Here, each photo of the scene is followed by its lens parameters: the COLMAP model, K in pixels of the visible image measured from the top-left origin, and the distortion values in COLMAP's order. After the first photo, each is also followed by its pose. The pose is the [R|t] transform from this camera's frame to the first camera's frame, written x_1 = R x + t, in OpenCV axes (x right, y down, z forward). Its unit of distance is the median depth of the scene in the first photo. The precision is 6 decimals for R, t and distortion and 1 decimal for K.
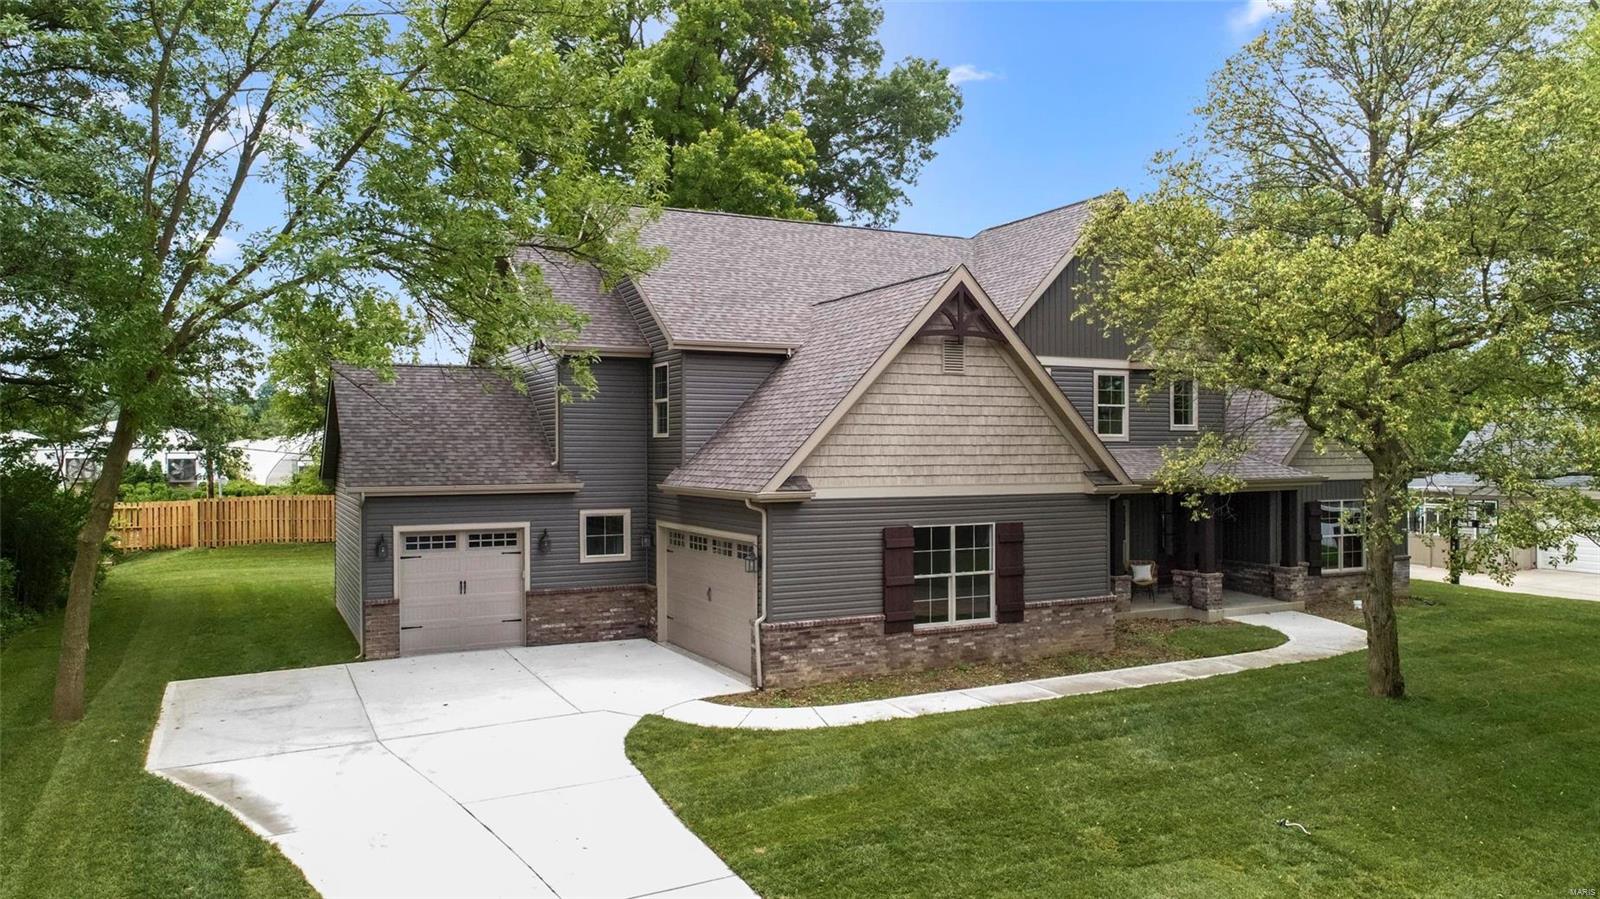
lens RADIAL K [[1119.5, 0, 800.0], [0, 1119.5, 449.5], [0, 0, 1]] dist [-0.003598, -0.001027]
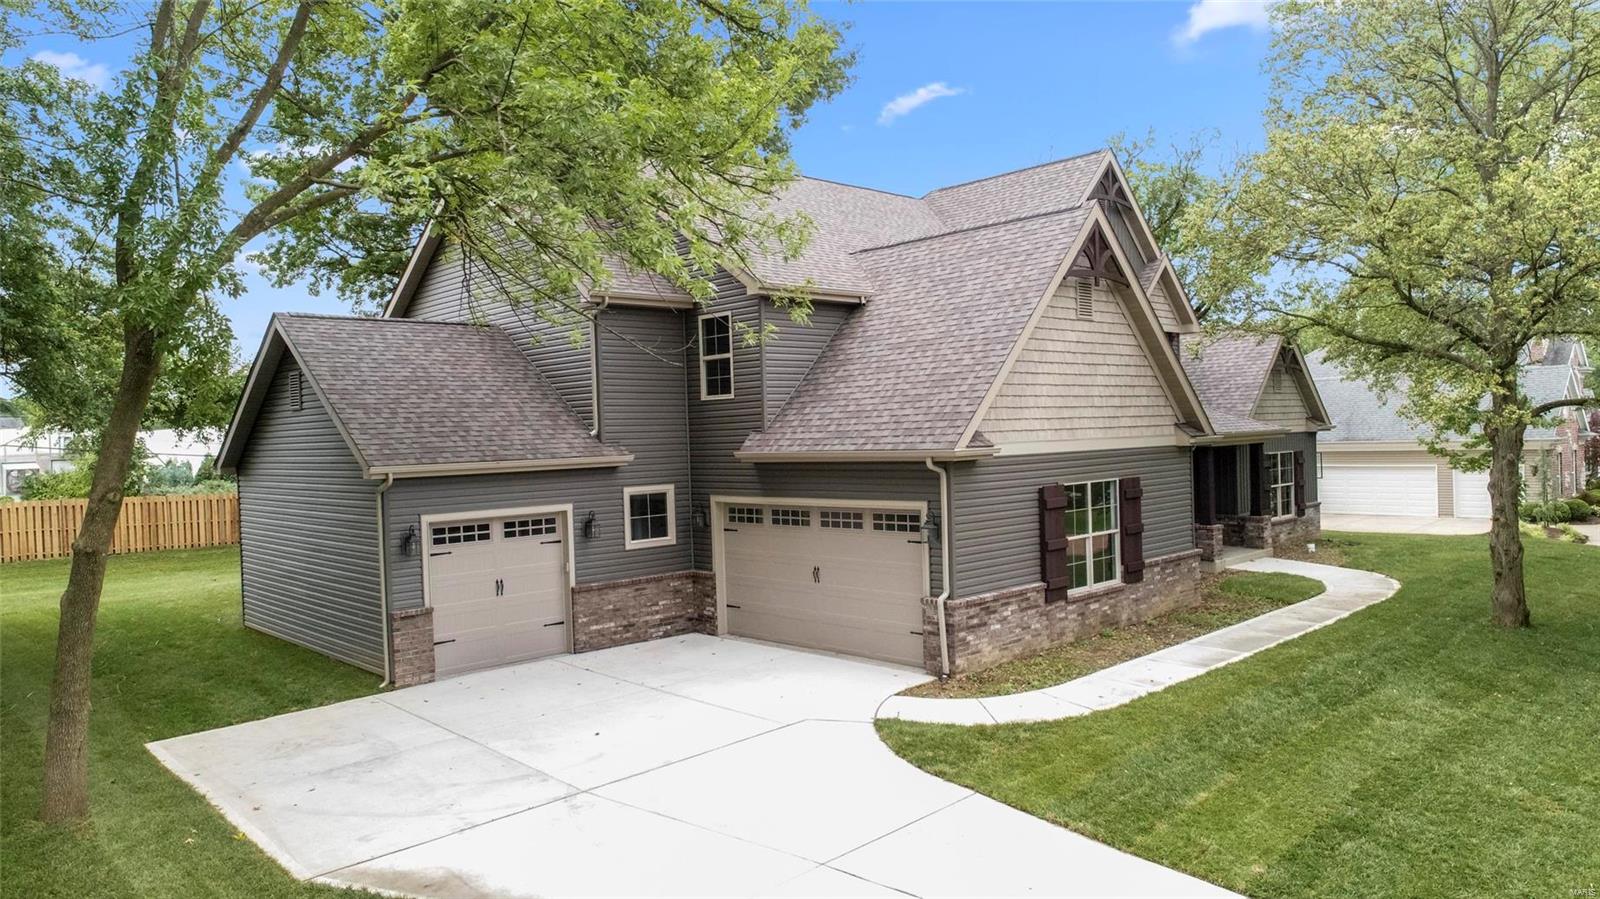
lens RADIAL K [[1064.7, 0, 800.0], [0, 1064.7, 449.5], [0, 0, 1]] dist [-0.006965, -0.001061]
pose [[0.957158, -0.032416, 0.287747, -0.337952], [0.029845, 0.999466, 0.013317, 0.021100], [-0.288025, -0.004159, 0.957614, 0.216923]]
